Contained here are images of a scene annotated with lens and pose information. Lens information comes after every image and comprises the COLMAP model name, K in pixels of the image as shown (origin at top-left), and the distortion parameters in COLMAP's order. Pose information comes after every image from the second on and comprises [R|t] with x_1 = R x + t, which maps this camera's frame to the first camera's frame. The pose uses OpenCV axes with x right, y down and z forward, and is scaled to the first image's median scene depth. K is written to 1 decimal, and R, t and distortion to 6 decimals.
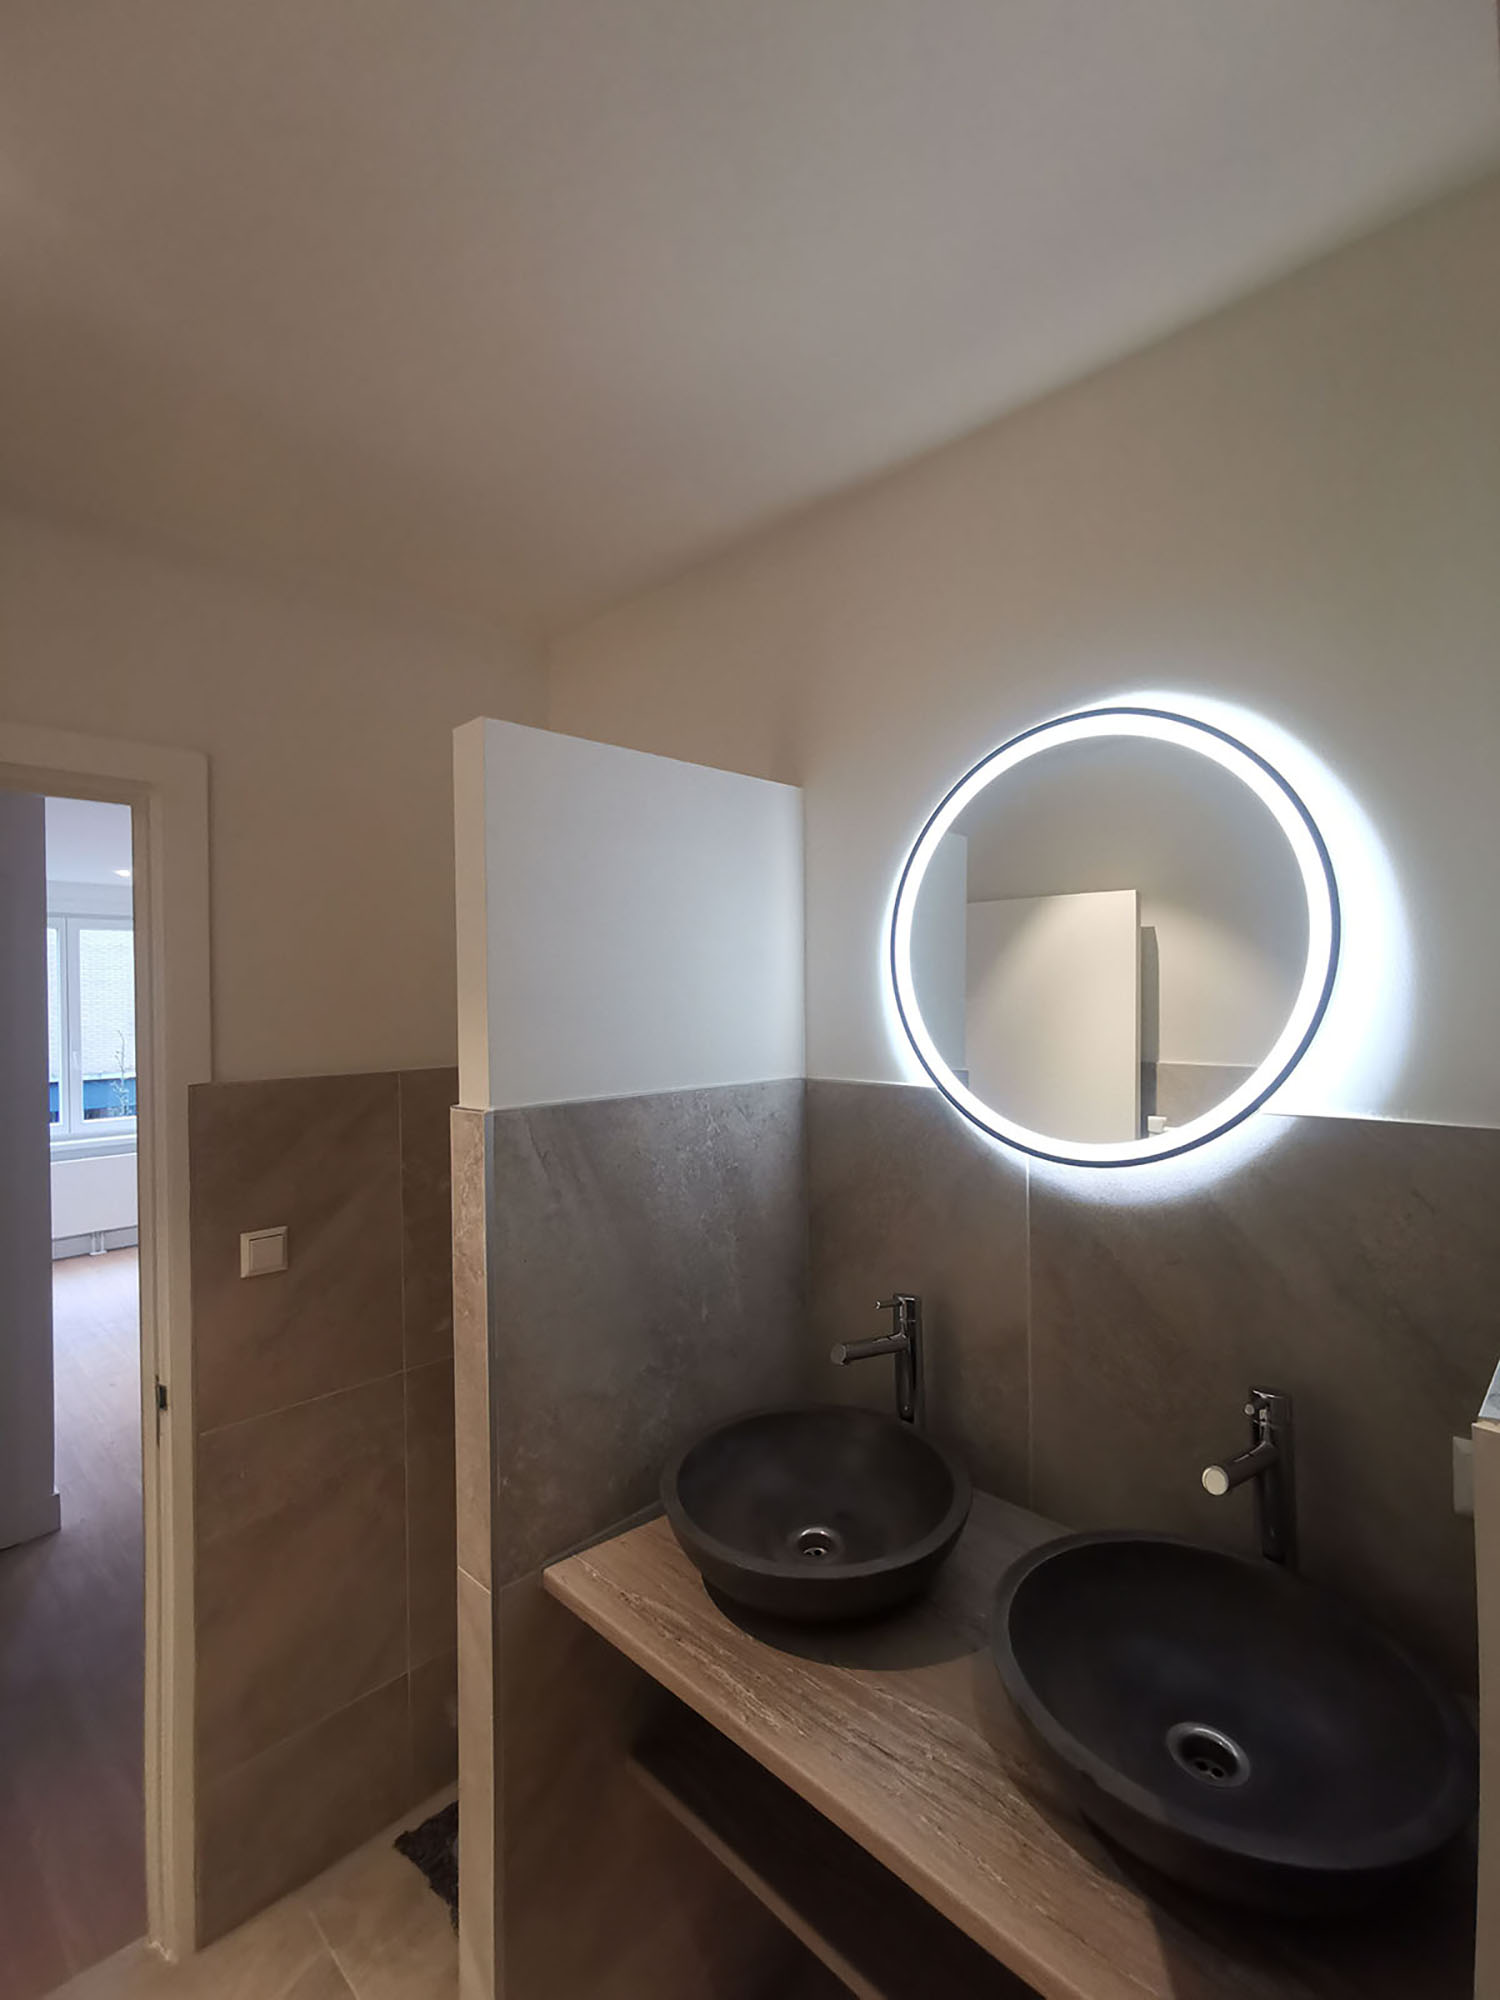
lens RADIAL K [[912.4, 0, 750.0], [0, 912.4, 1000.0], [0, 0, 1]] dist [-0.002318, 0.007647]
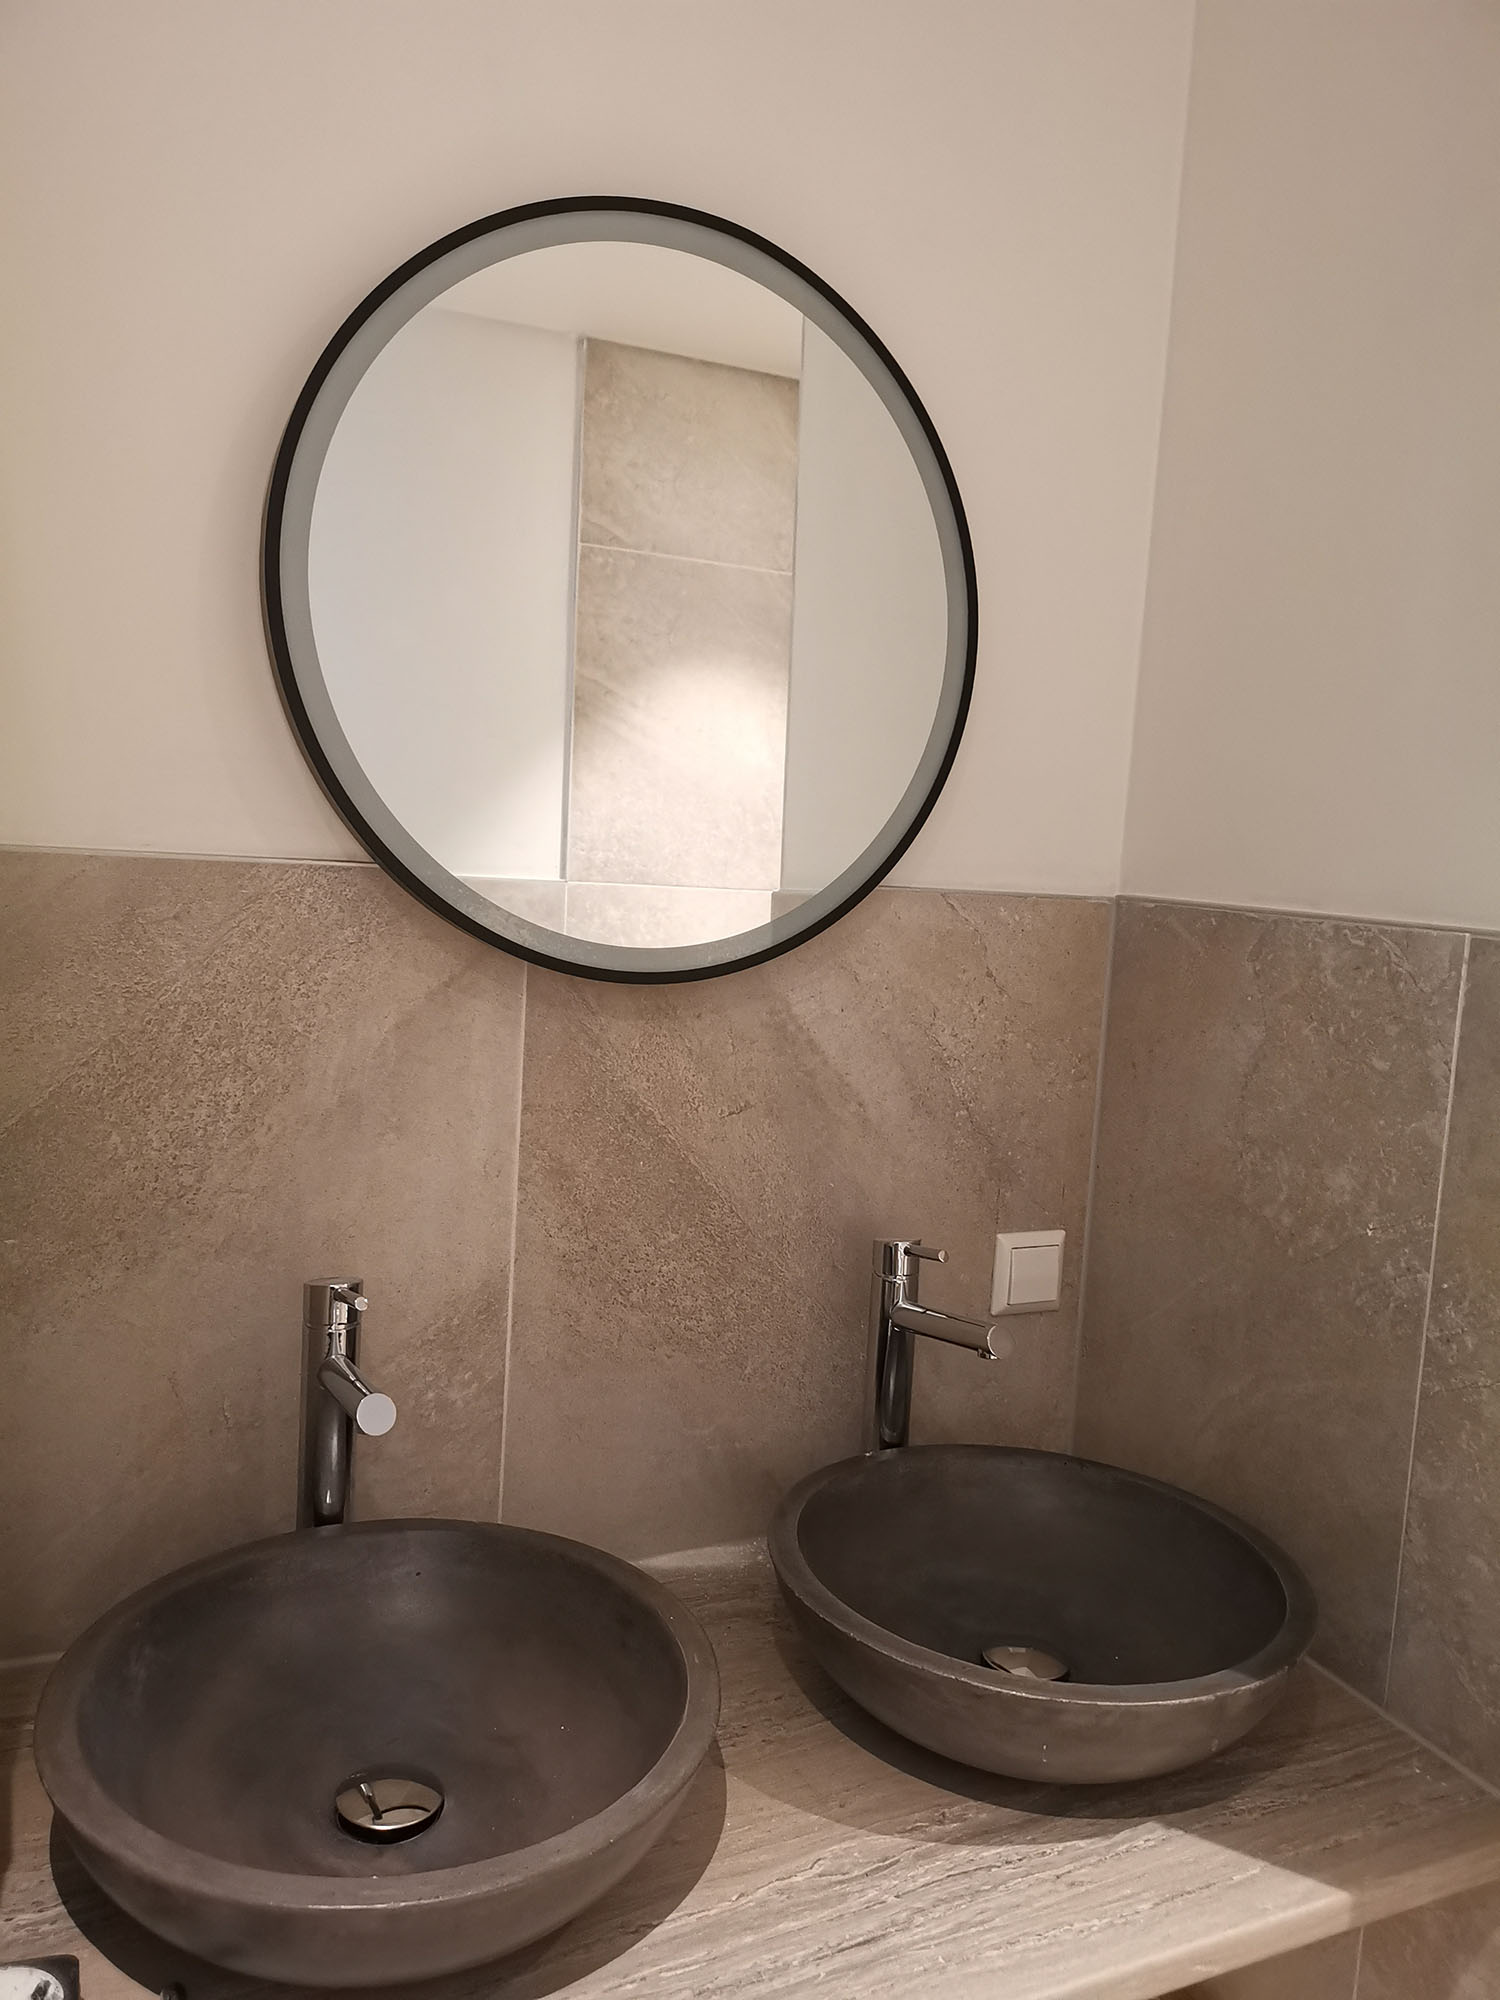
lens RADIAL K [[1528.6, 0, 750.0], [0, 1528.6, 1000.0], [0, 0, 1]] dist [0.000722, -0.007873]
pose [[0.346853, -0.074027, 0.934994, -0.760239], [-0.062405, 0.992850, 0.101758, 0.113098], [-0.935841, -0.093643, 0.339754, 0.782122]]
